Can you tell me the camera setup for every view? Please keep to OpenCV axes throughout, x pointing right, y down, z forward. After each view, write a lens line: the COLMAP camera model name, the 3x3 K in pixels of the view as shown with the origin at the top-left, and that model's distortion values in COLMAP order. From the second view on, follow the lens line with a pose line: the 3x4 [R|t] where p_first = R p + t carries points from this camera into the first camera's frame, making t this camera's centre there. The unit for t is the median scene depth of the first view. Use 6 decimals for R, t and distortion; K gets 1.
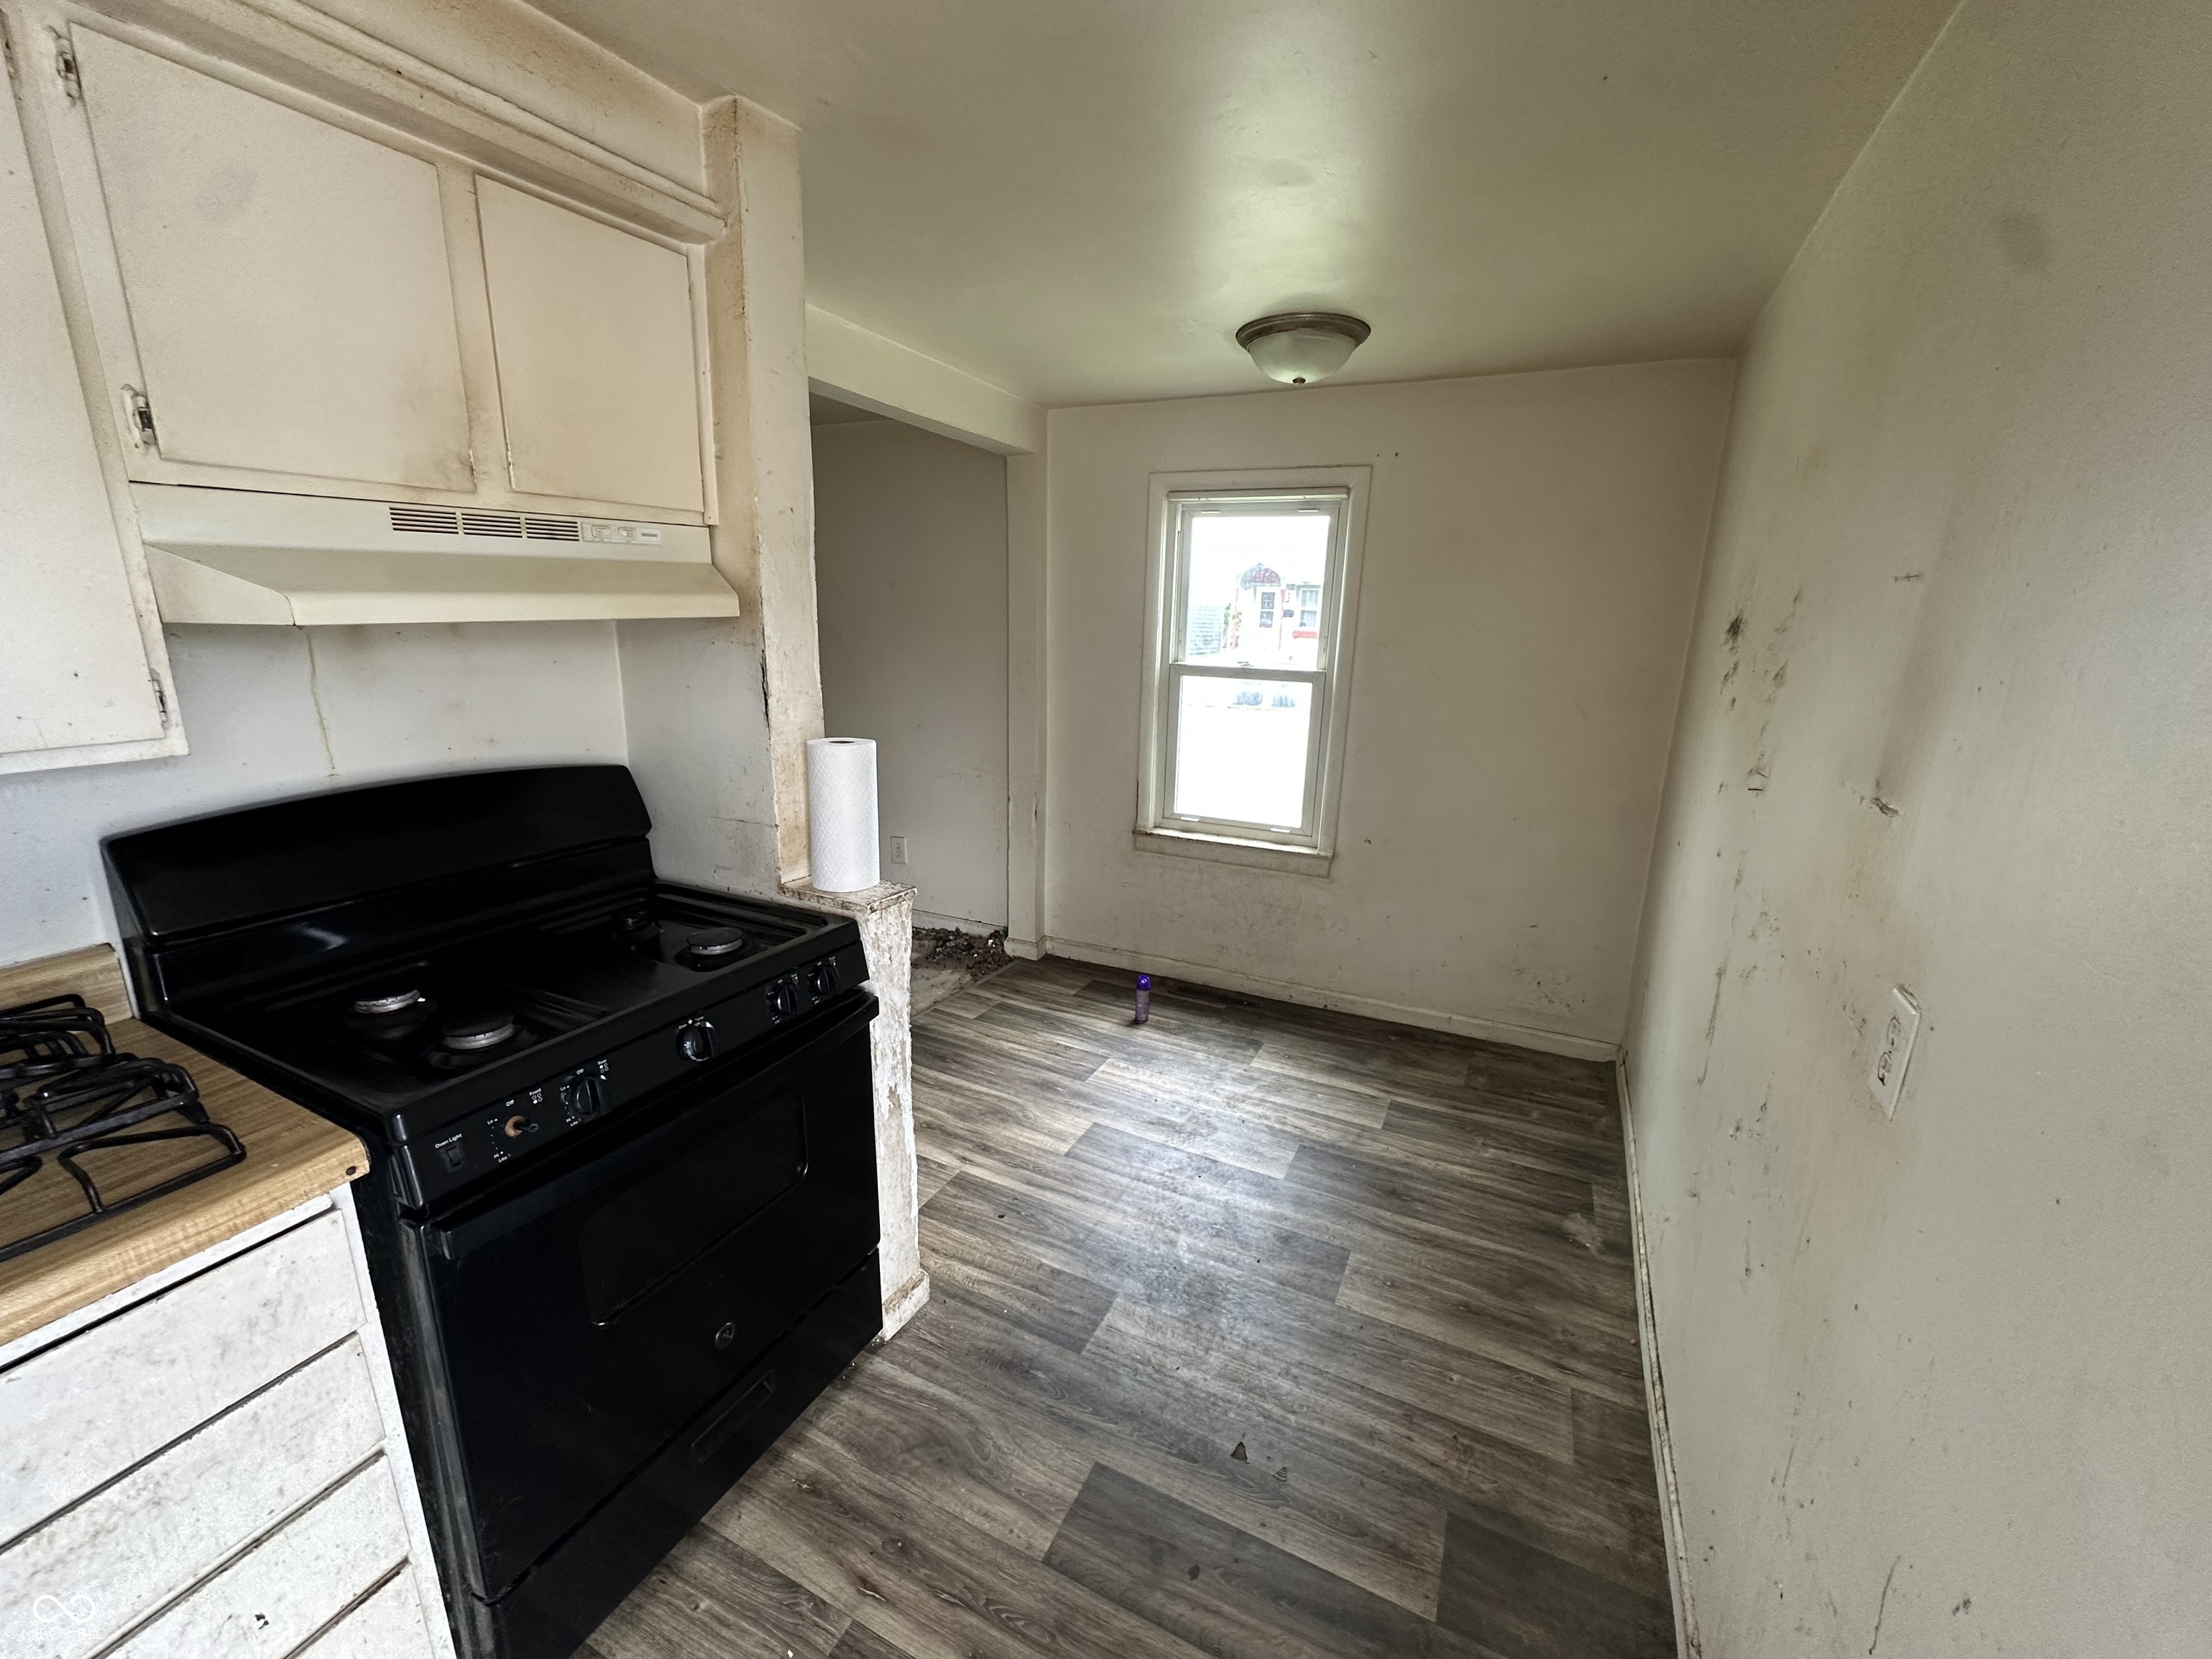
lens RADIAL K [[884.8, 0, 1107.8], [0, 884.8, 827.6], [0, 0, 1]] dist [-0.003951, 0.001166]
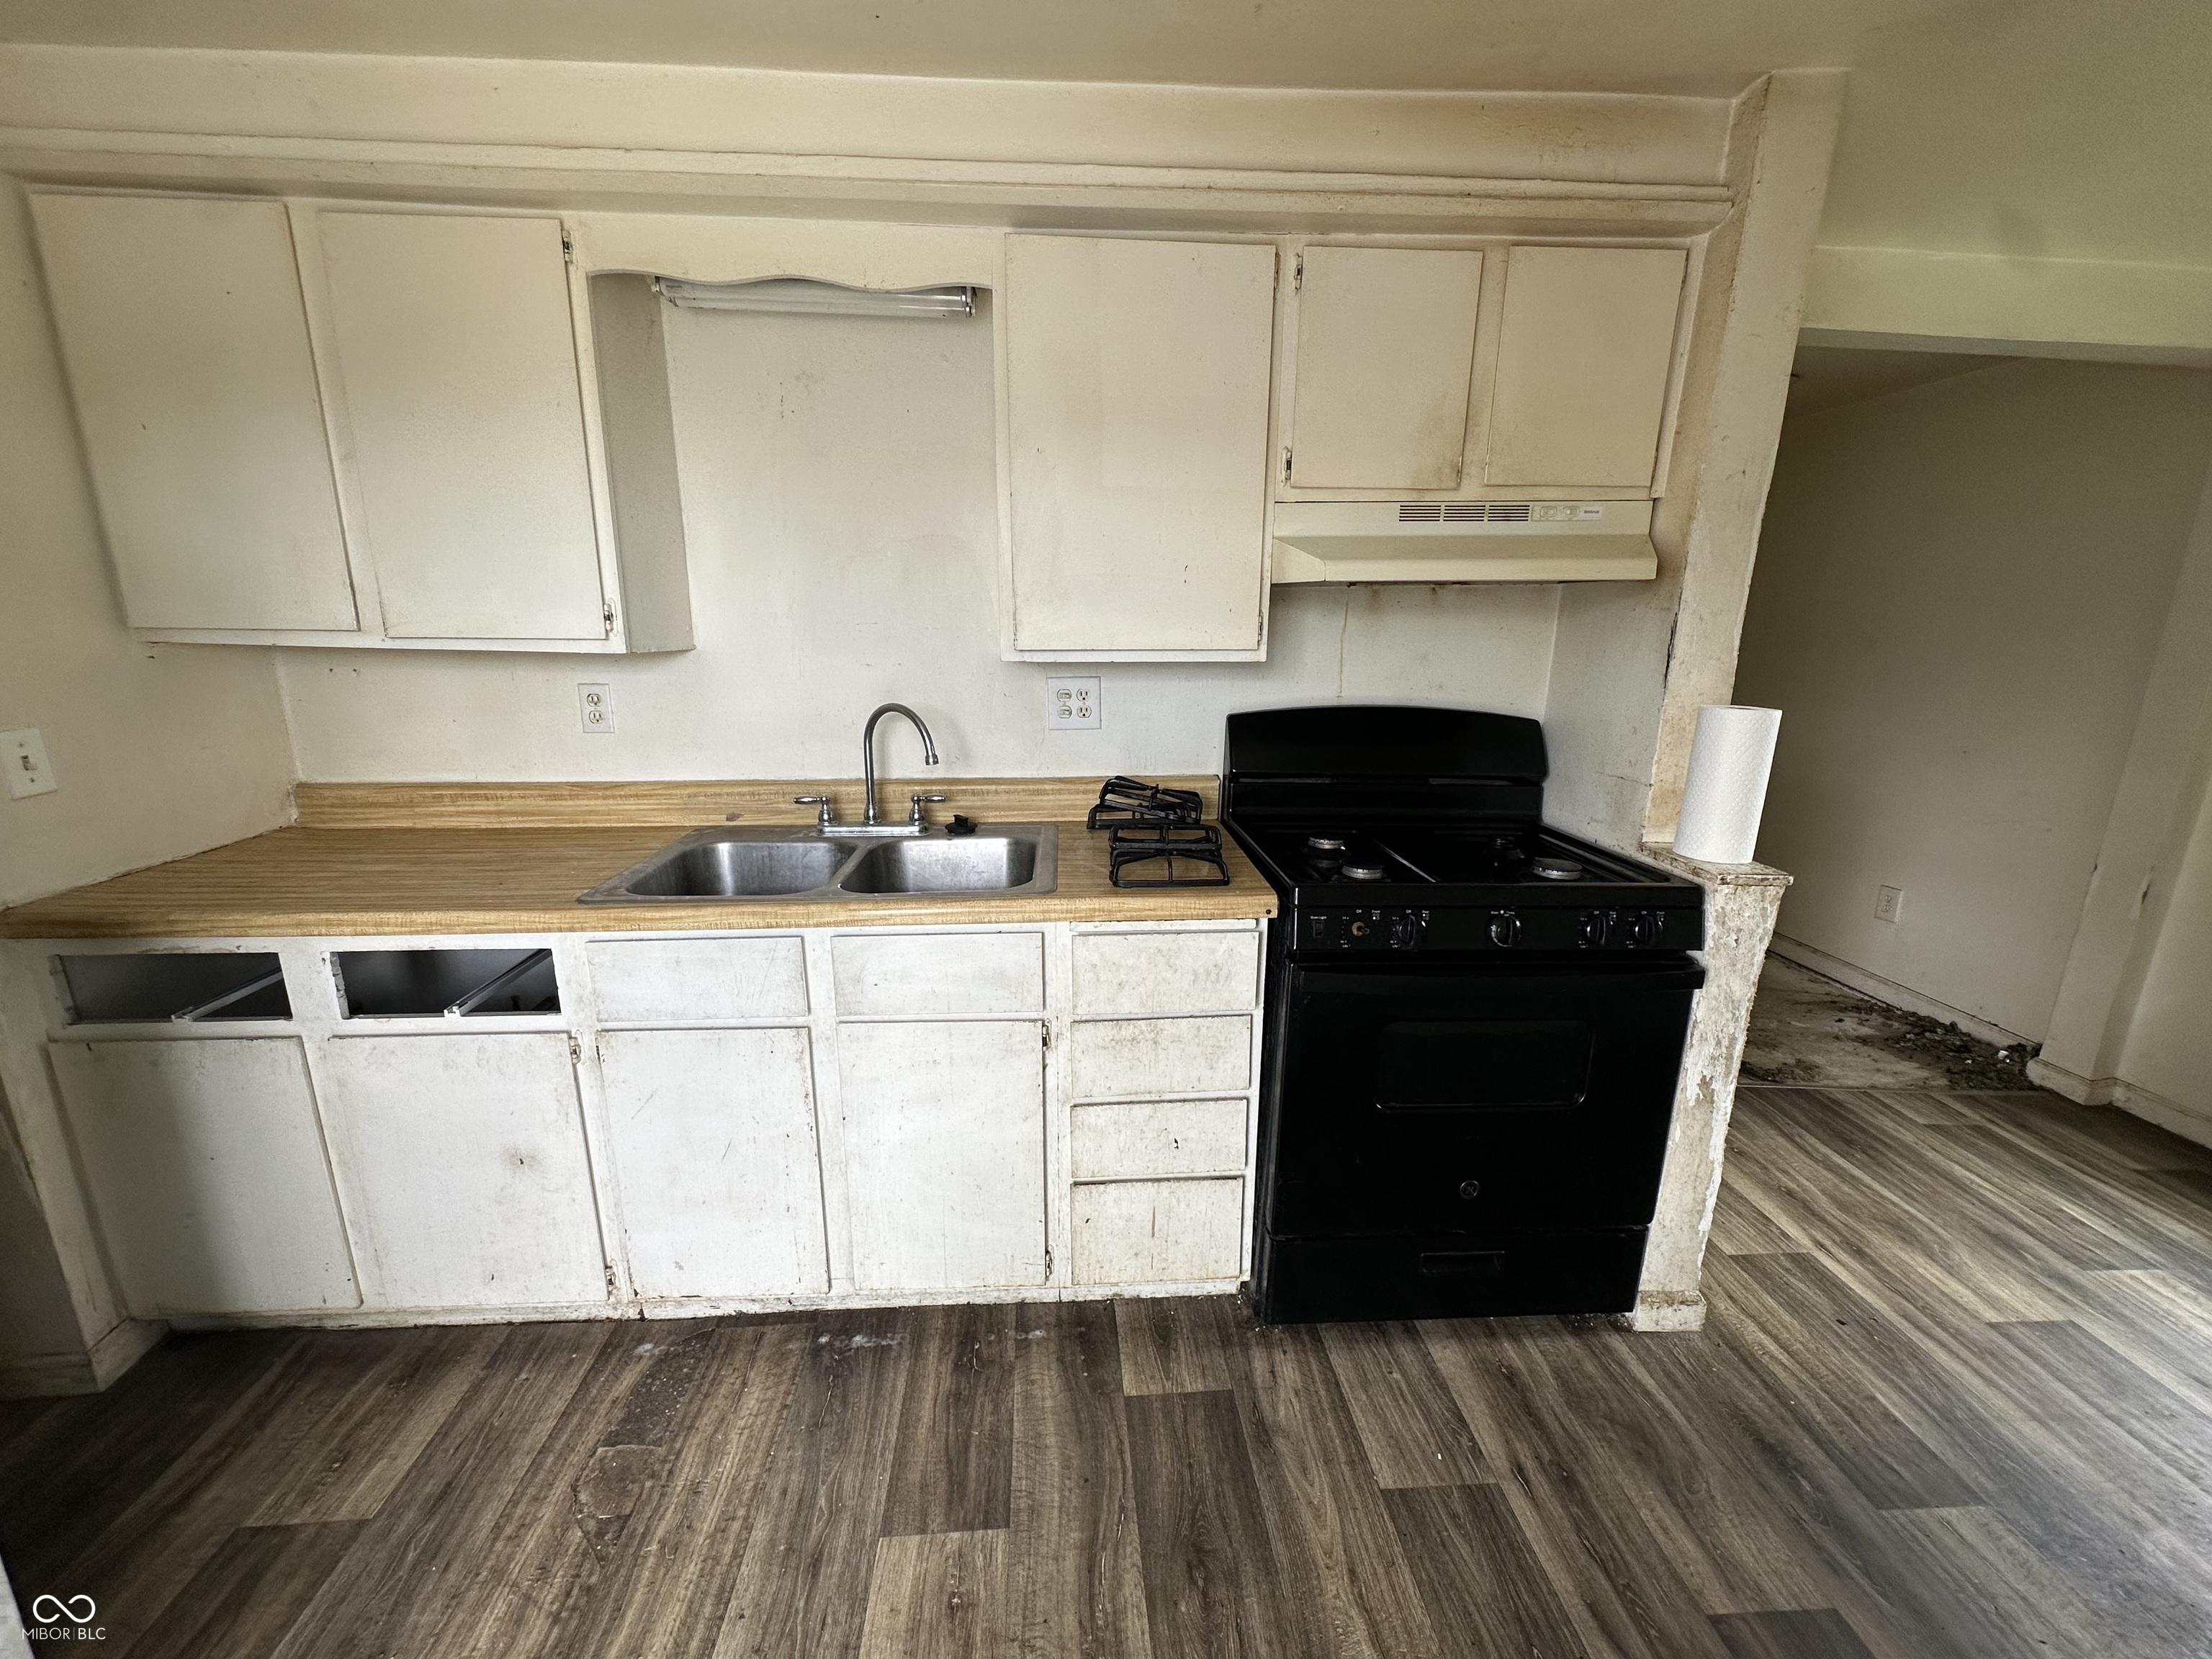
lens RADIAL K [[884.8, 0, 1107.8], [0, 884.8, 827.6], [0, 0, 1]] dist [-0.003951, 0.001166]
pose [[0.498744, 0.184991, -0.846778, 0.192045], [-0.208773, 0.973834, 0.089783, 0.086021], [0.841230, 0.132006, 0.524315, -0.067497]]
